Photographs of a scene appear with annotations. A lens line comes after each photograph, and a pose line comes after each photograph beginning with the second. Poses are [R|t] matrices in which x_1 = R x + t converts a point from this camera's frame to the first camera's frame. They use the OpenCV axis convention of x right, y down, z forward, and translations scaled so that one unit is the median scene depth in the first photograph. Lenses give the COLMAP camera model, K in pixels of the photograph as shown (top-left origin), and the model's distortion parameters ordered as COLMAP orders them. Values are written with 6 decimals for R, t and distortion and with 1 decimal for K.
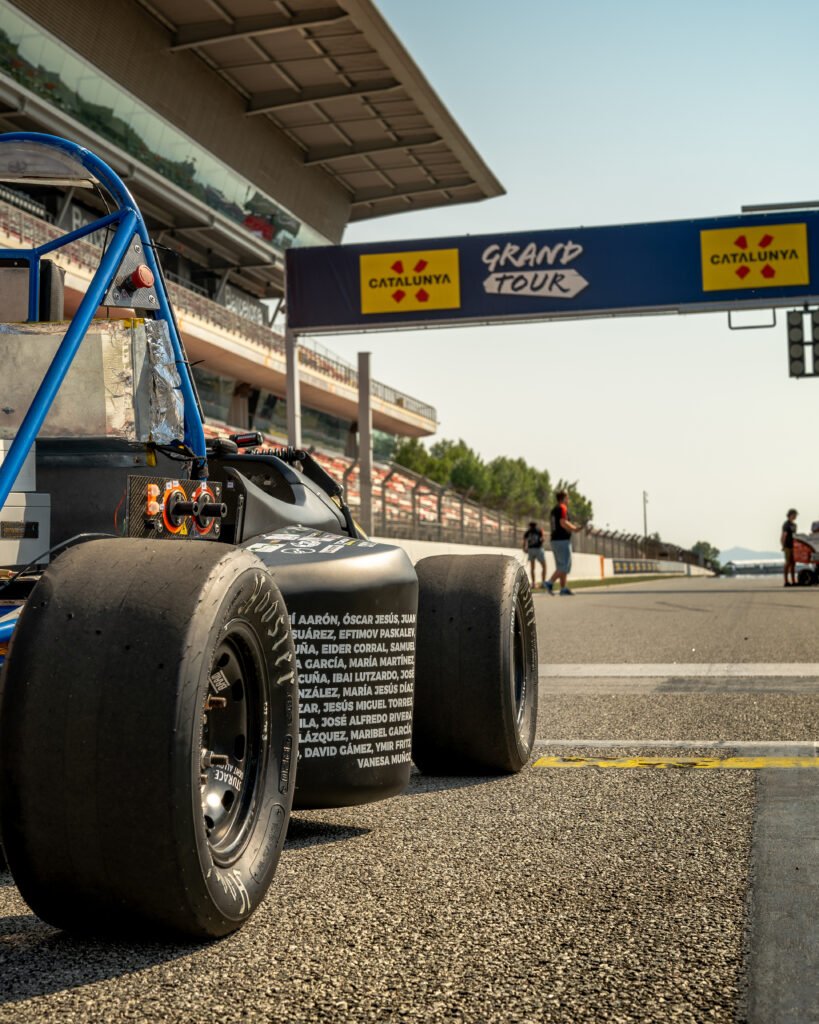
lens RADIAL K [[1488.8, 0, 409.5], [0, 1488.8, 512.0], [0, 0, 1]] dist [0.547864, 0.023158]
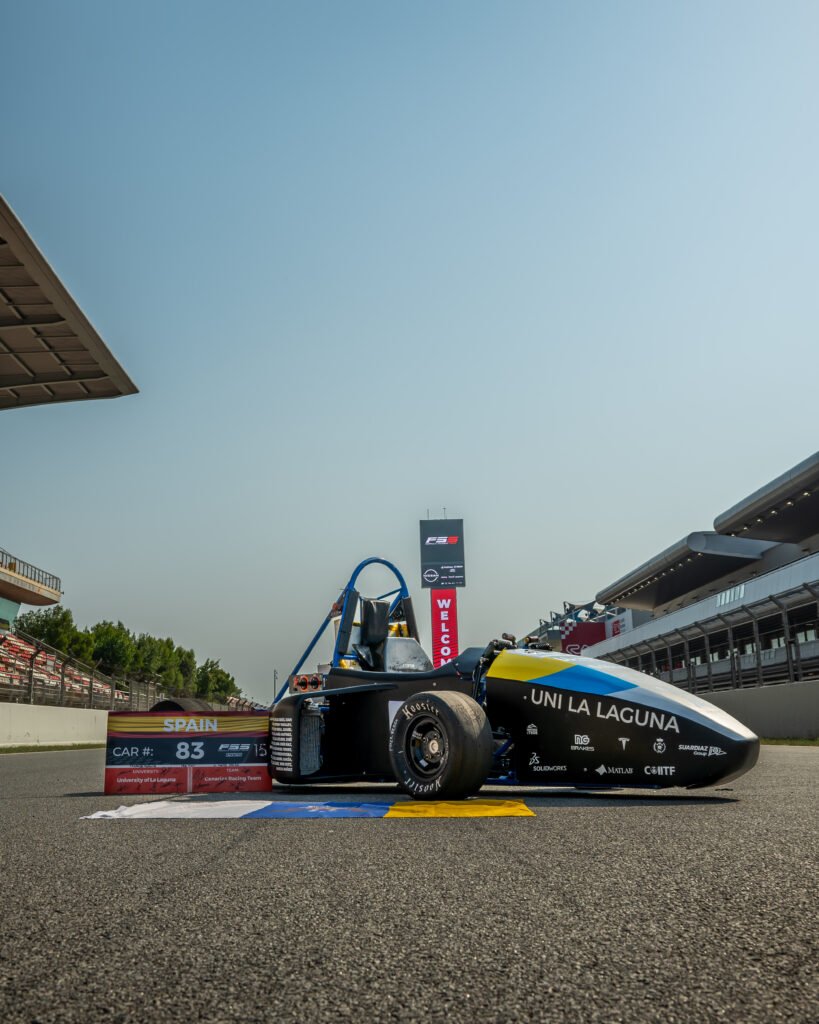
lens RADIAL K [[1451.1, 0, 409.5], [0, 1451.1, 512.0], [0, 0, 1]] dist [-0.020067, -0.062821]
pose [[0.965489, 0.045744, 0.256395, -0.042656], [-0.015941, 0.992988, -0.117132, -0.003492], [-0.259956, 0.109003, 0.959449, -0.181231]]
